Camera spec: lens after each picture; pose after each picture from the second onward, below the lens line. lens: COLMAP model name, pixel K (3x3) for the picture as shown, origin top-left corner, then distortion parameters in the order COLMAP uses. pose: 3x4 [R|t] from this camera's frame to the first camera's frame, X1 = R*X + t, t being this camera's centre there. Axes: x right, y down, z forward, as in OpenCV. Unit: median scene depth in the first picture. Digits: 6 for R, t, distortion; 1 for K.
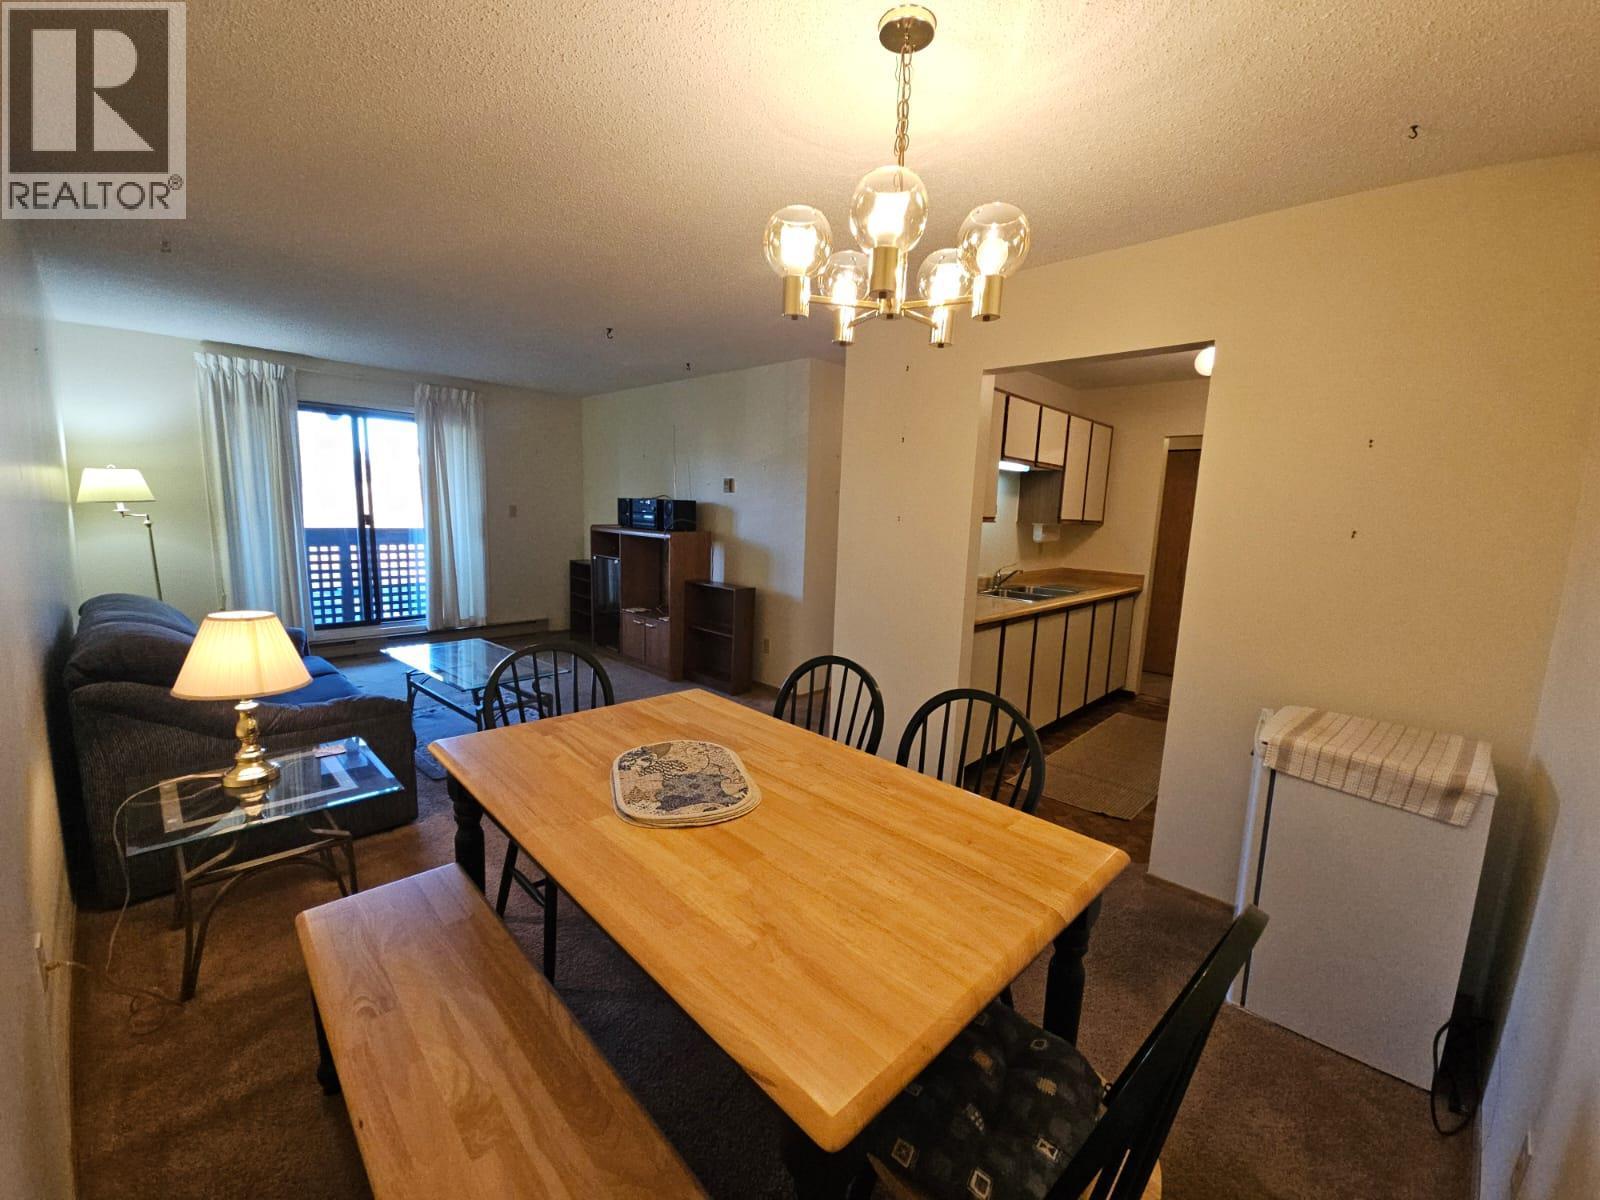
lens RADIAL K [[659.7, 0, 799.5], [0, 659.7, 608.6], [0, 0, 1]] dist [0.003580, -0.000018]
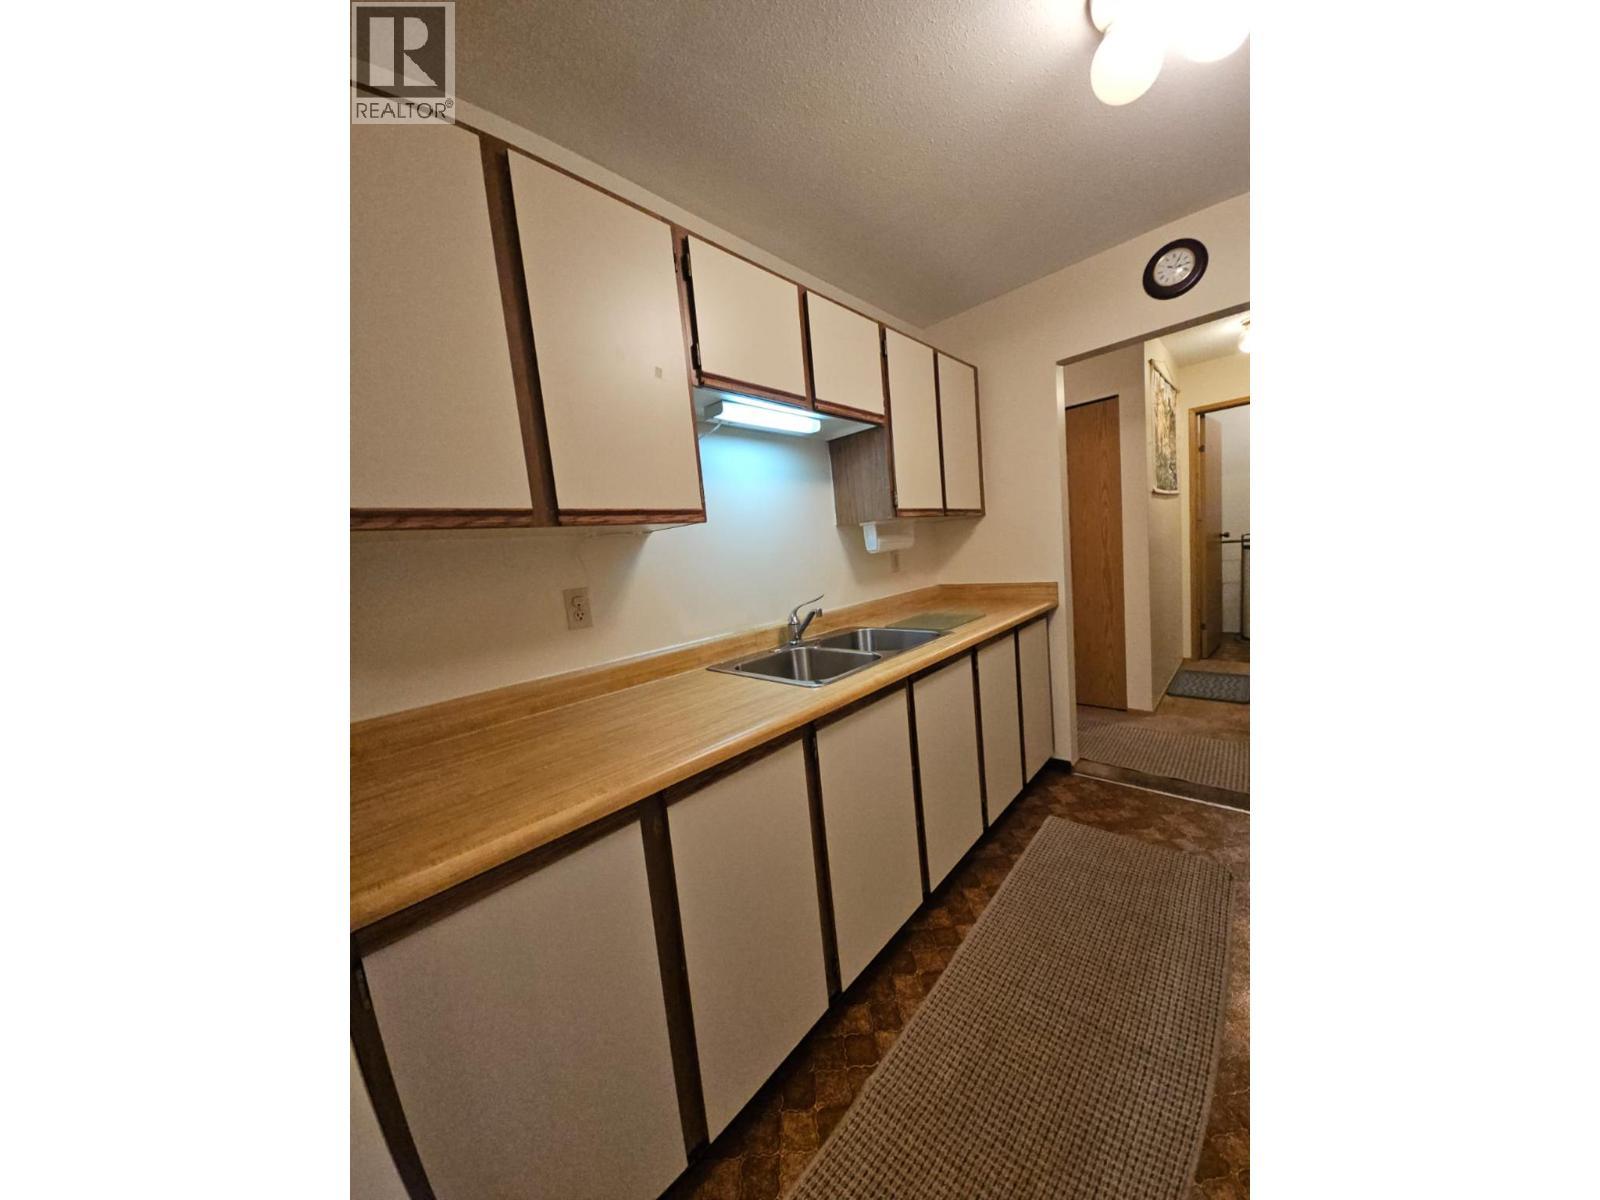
lens RADIAL K [[485.8, 0, 800.0], [0, 485.8, 600.0], [0, 0, 1]] dist [0.001514, -0.000042]
pose [[0.991502, -0.128699, -0.018980, 0.294370], [0.127550, 0.990429, -0.052735, -0.042344], [0.025585, 0.049866, 0.998428, 0.548531]]
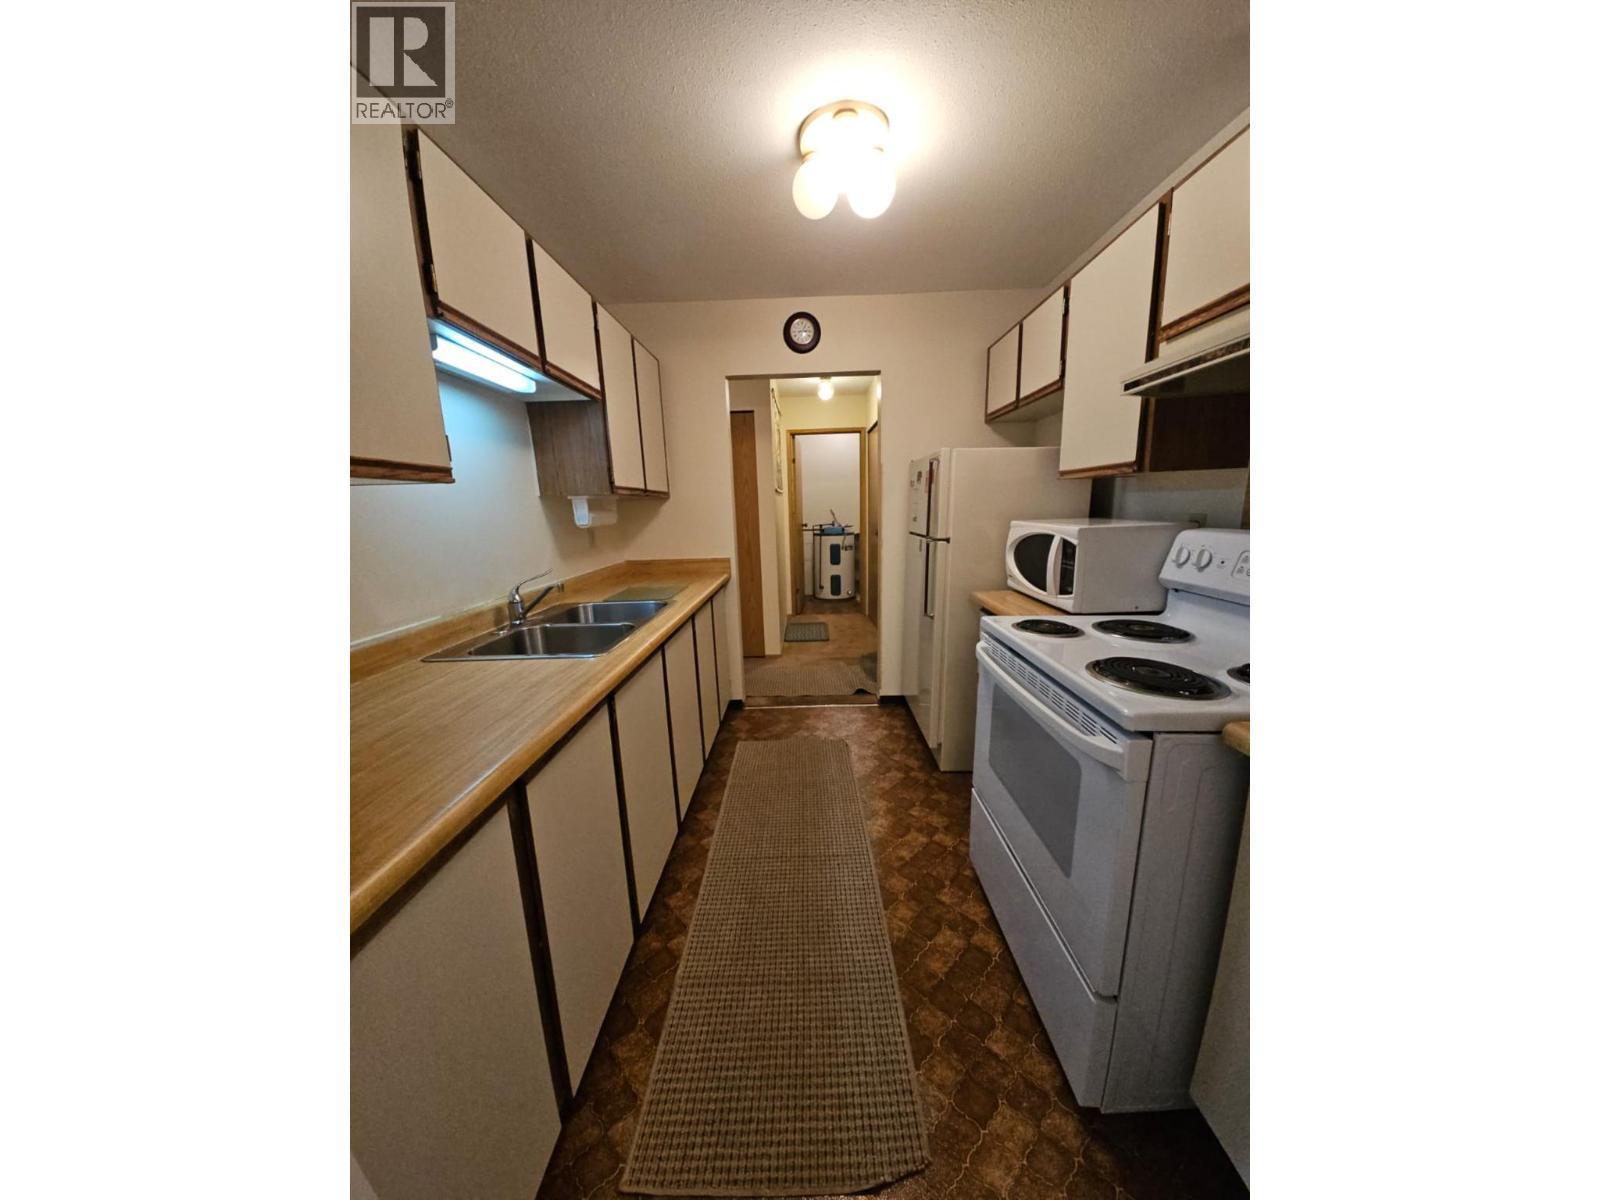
lens RADIAL K [[485.8, 0, 800.0], [0, 485.8, 600.0], [0, 0, 1]] dist [0.001514, -0.000042]
pose [[0.731294, -0.186788, 0.655988, 0.199710], [0.159310, 0.981945, 0.102004, -0.049156], [-0.663197, 0.029911, 0.747847, 0.534292]]
